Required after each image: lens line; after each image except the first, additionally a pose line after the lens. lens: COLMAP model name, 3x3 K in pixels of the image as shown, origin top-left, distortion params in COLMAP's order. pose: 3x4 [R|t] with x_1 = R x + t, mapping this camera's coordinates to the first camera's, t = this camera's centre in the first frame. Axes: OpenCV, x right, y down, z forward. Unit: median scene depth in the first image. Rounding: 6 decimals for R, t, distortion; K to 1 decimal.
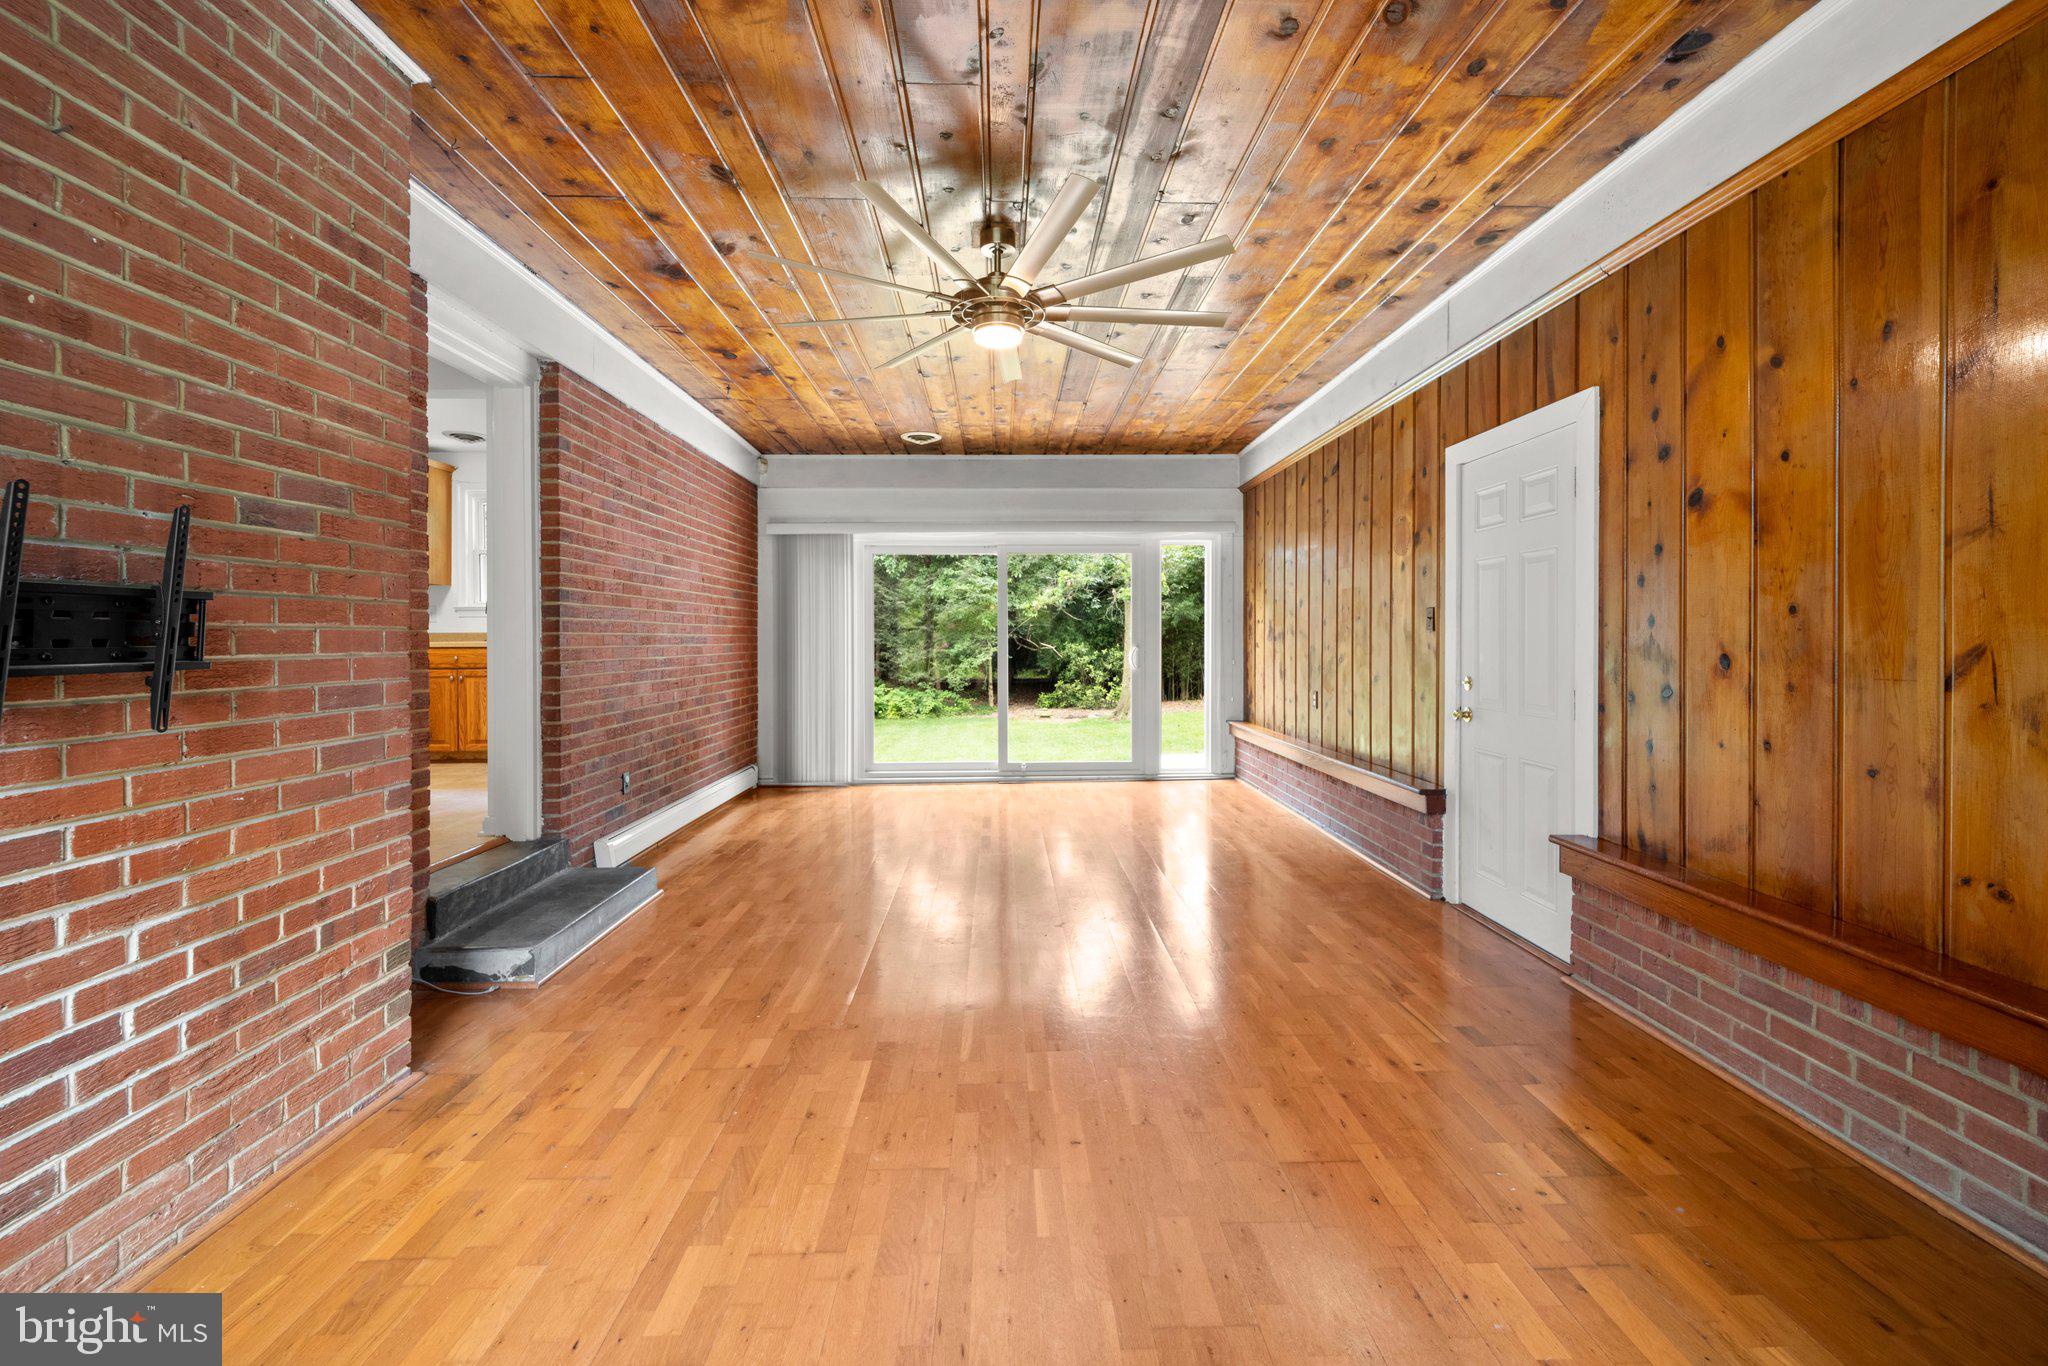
lens RADIAL K [[833.7, 0, 1026.4], [0, 833.7, 647.2], [0, 0, 1]] dist [0.001339, -0.005118]
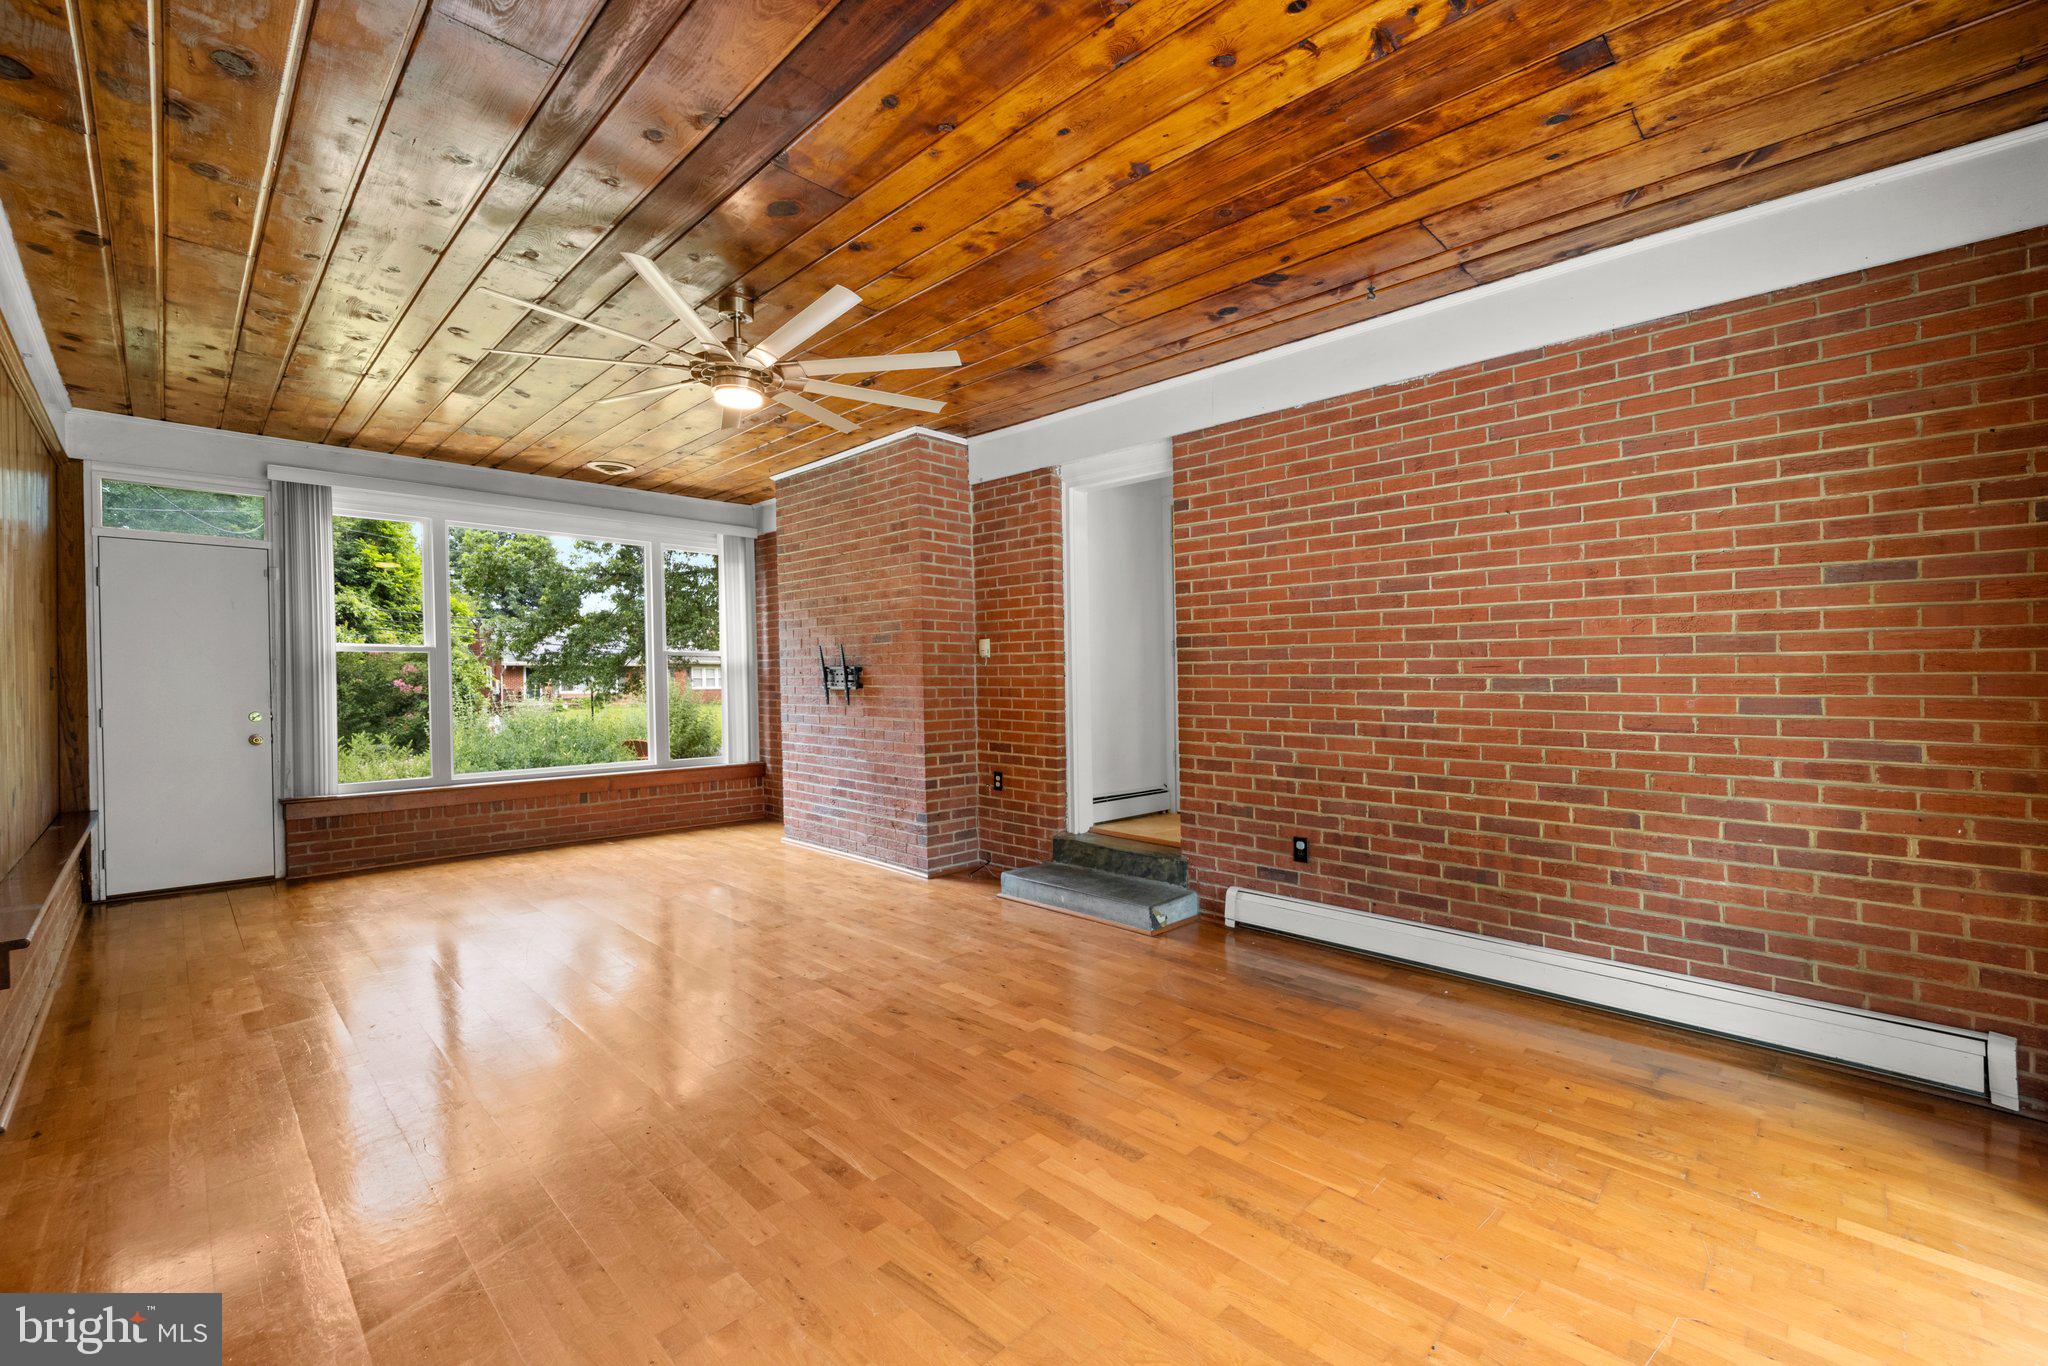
lens RADIAL K [[824.5, 0, 1026.8], [0, 824.5, 695.2], [0, 0, 1]] dist [0.010997, -0.011351]
pose [[-0.717164, 0.022090, -0.696554, 0.374506], [-0.000130, 0.999493, 0.031830, -0.025278], [0.696904, 0.022918, -0.716798, 1.709381]]
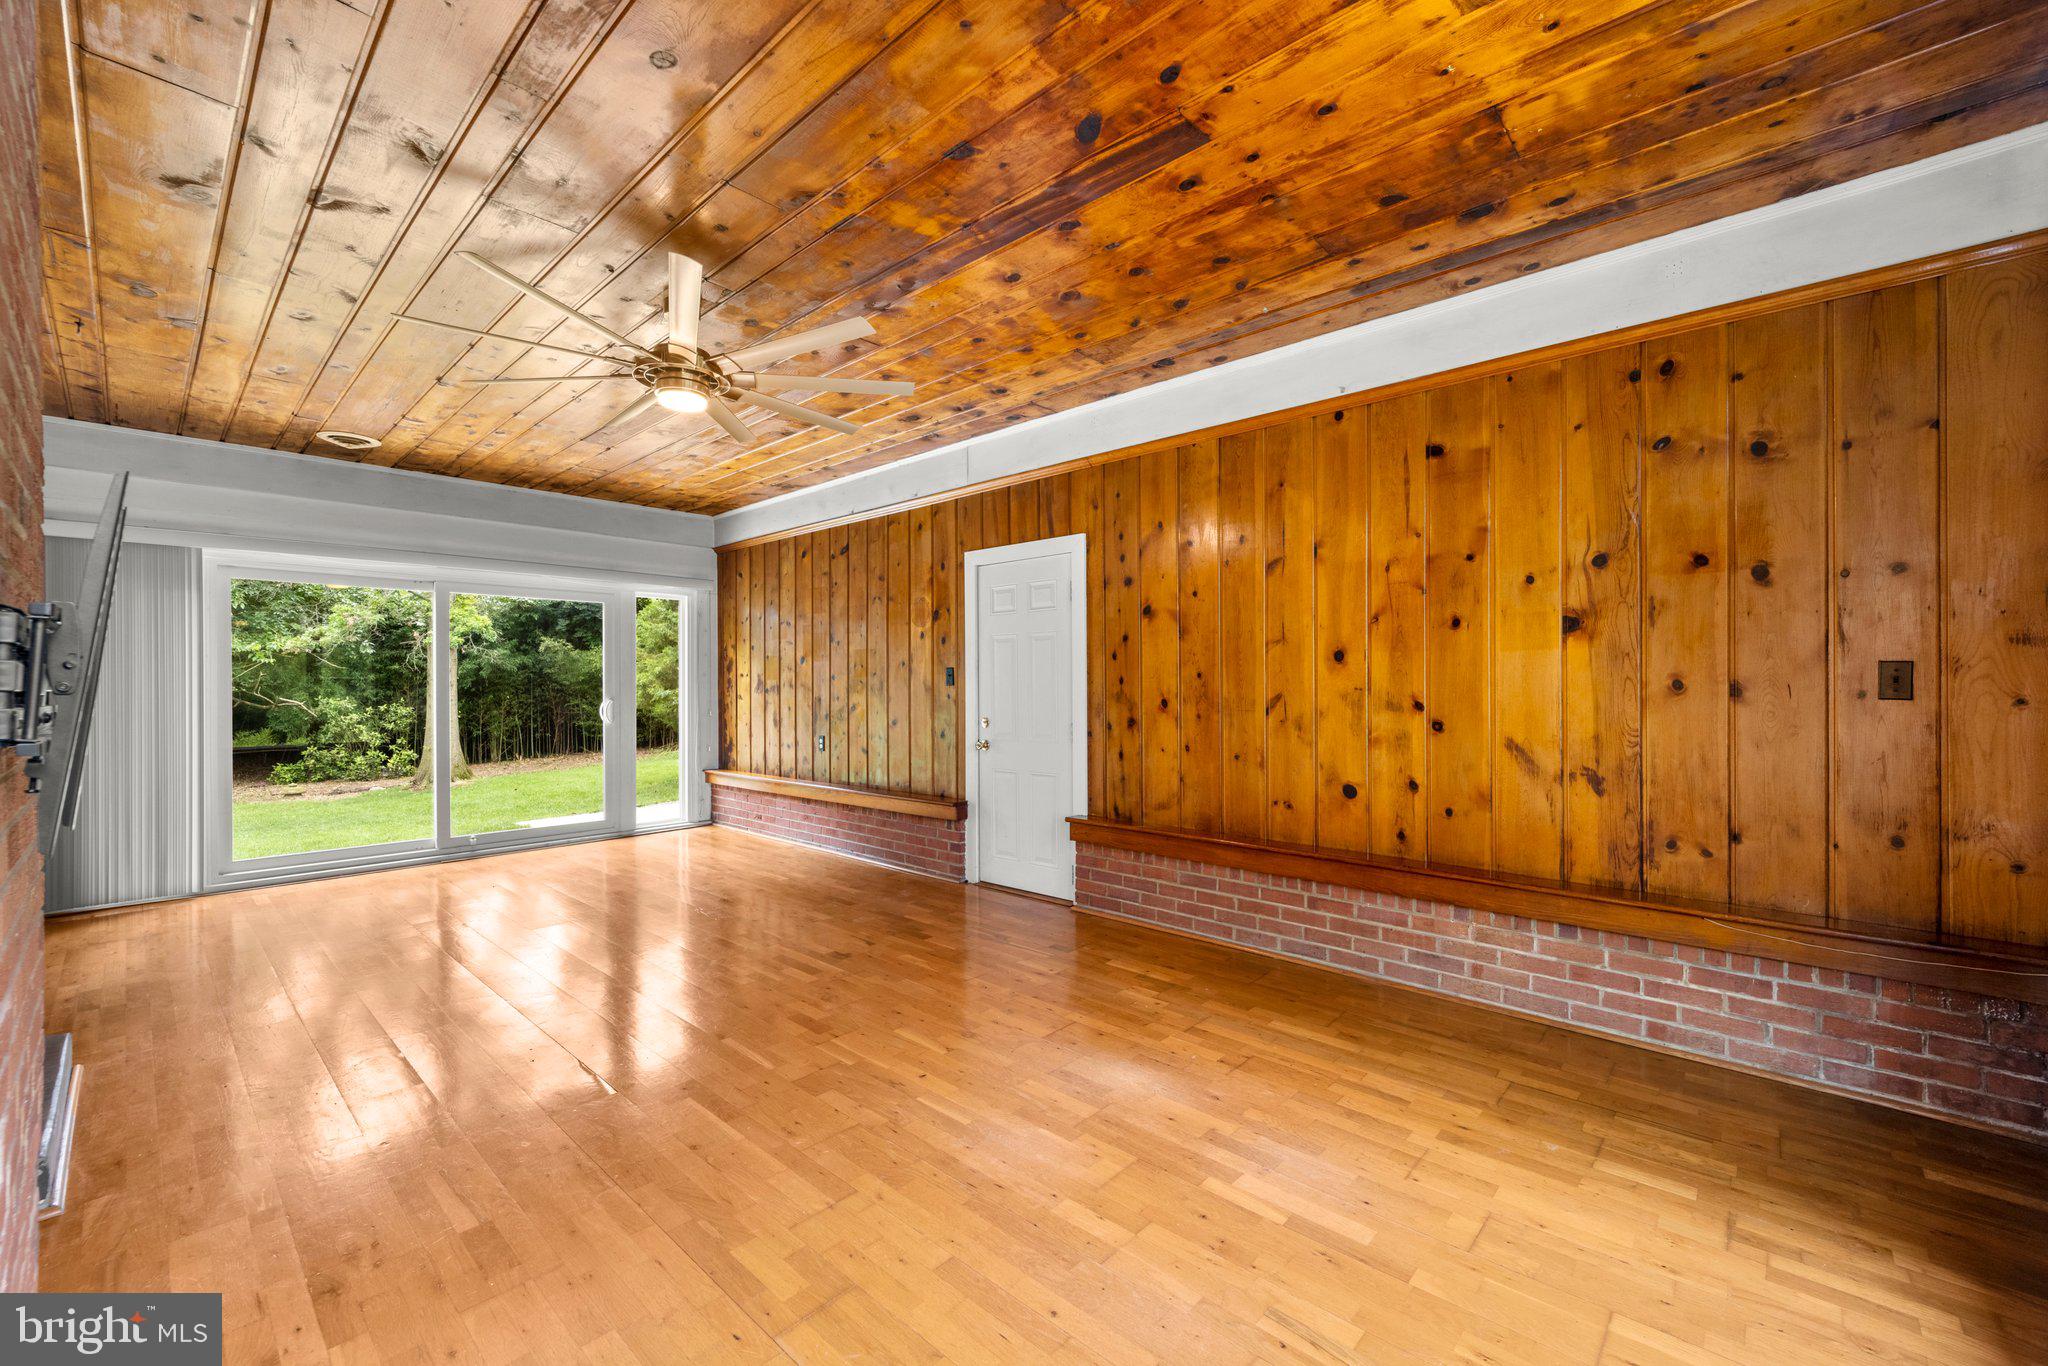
lens RADIAL K [[825.5, 0, 1025.5], [0, 825.5, 688.2], [0, 0, 1]] dist [-0.011366, -0.000500]
pose [[0.692605, 0.000656, 0.721317, -0.405985], [0.009341, 0.999908, -0.009878, -0.000285], [-0.721257, 0.013579, 0.692535, -0.010644]]
